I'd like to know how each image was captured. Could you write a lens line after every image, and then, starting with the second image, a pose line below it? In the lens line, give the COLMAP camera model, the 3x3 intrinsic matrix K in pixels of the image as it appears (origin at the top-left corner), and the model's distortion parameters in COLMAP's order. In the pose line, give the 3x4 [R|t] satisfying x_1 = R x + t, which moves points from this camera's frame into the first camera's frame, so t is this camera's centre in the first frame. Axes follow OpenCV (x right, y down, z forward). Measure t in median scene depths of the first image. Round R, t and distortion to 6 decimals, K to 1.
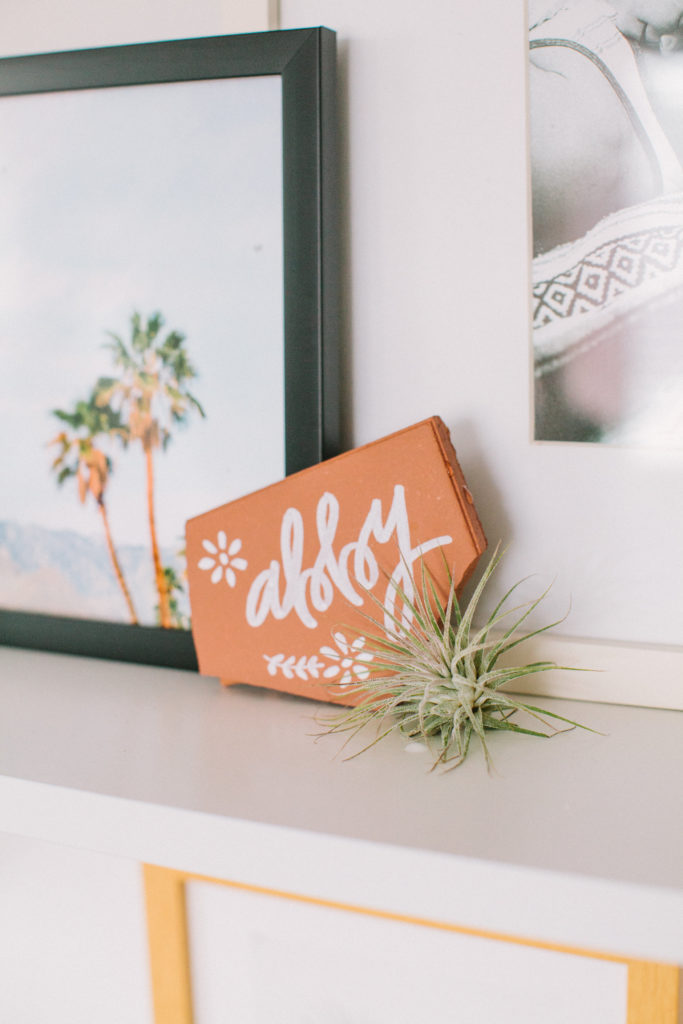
lens RADIAL K [[1508.3, 0, 341.5], [0, 1508.3, 512.0], [0, 0, 1]] dist [-0.235593, 0.031836]
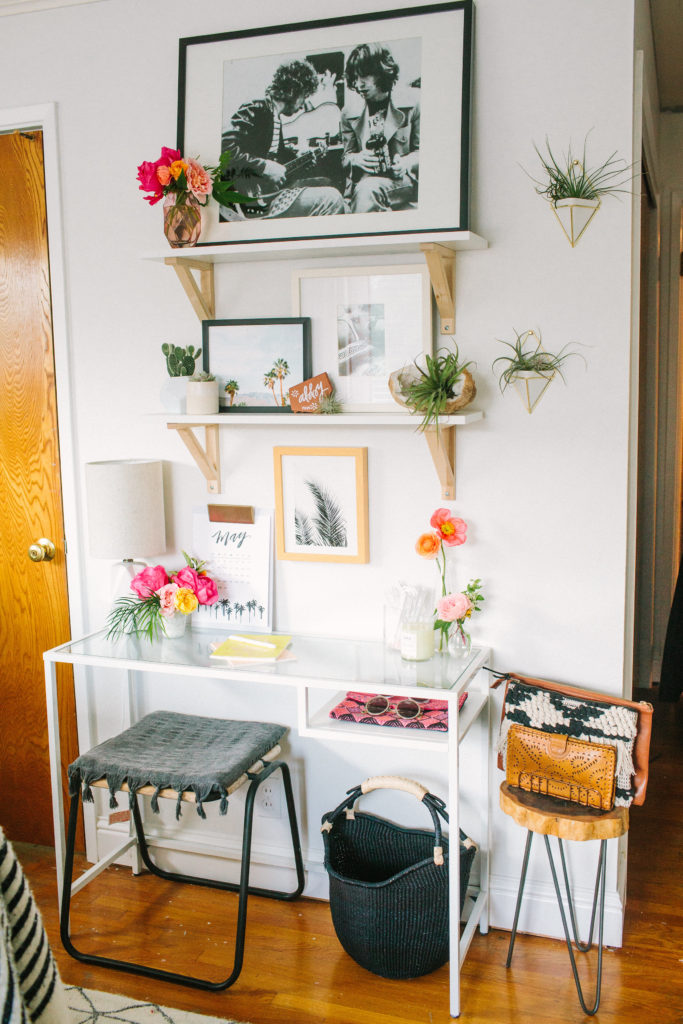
lens RADIAL K [[997.7, 0, 341.5], [0, 997.7, 512.0], [0, 0, 1]] dist [-0.113426, 0.141067]
pose [[0.990168, -0.020219, 0.138416, -0.517079], [0.022451, 0.999642, -0.014581, 0.654242], [-0.138072, 0.017545, 0.990267, -3.594882]]
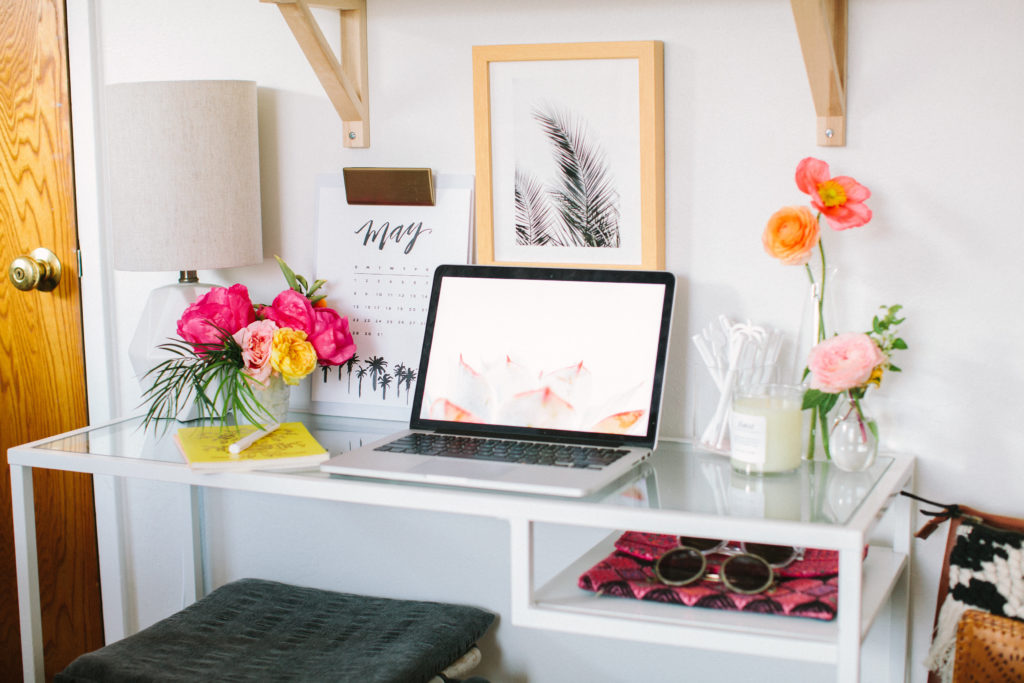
lens RADIAL K [[1516.3, 0, 512.0], [0, 1516.3, 341.5], [0, 0, 1]] dist [-0.085864, -0.136311]
pose [[0.997395, -0.013703, 0.070817, -0.340391], [0.013575, 0.999905, 0.002297, 0.965260], [-0.070842, -0.001330, 0.997487, -2.392594]]
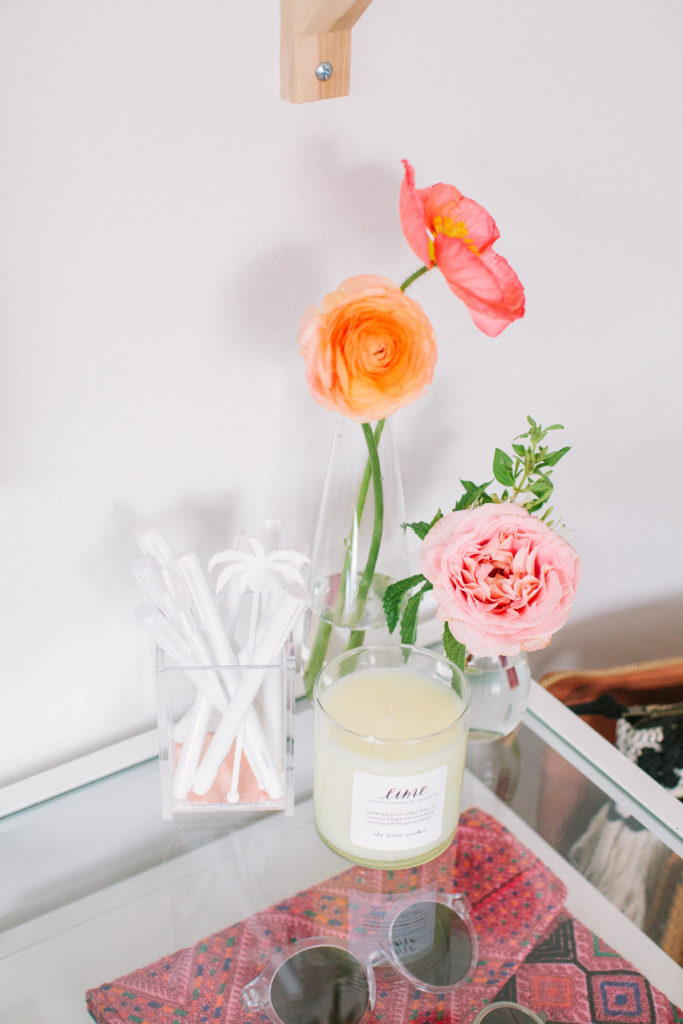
lens RADIAL K [[1510.2, 0, 341.5], [0, 1510.2, 512.0], [0, 0, 1]] dist [-0.169231, 0.190431]
pose [[0.481203, -0.458244, 0.747300, -0.624891], [0.098492, 0.875354, 0.473345, 0.213368], [-0.871059, -0.154172, 0.466356, 0.195112]]
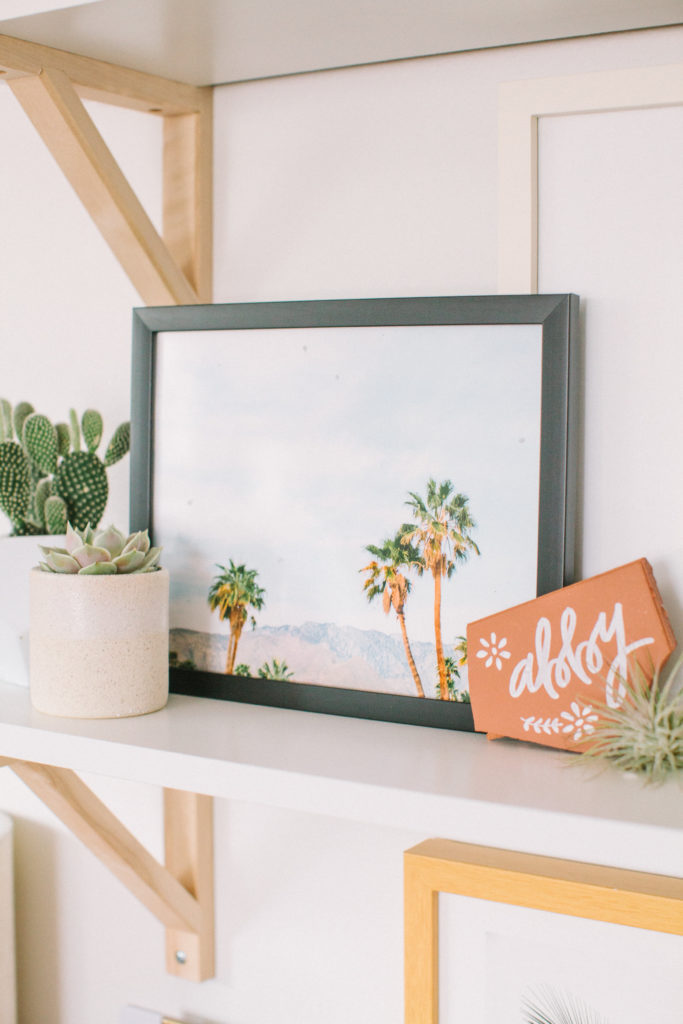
lens RADIAL K [[1510.2, 0, 341.5], [0, 1510.2, 512.0], [0, 0, 1]] dist [-0.169231, 0.190431]
pose [[0.996033, 0.025737, -0.085179, -0.106014], [-0.033518, 0.995267, -0.091214, 0.035353], [0.082428, 0.093707, 0.992182, -0.486070]]
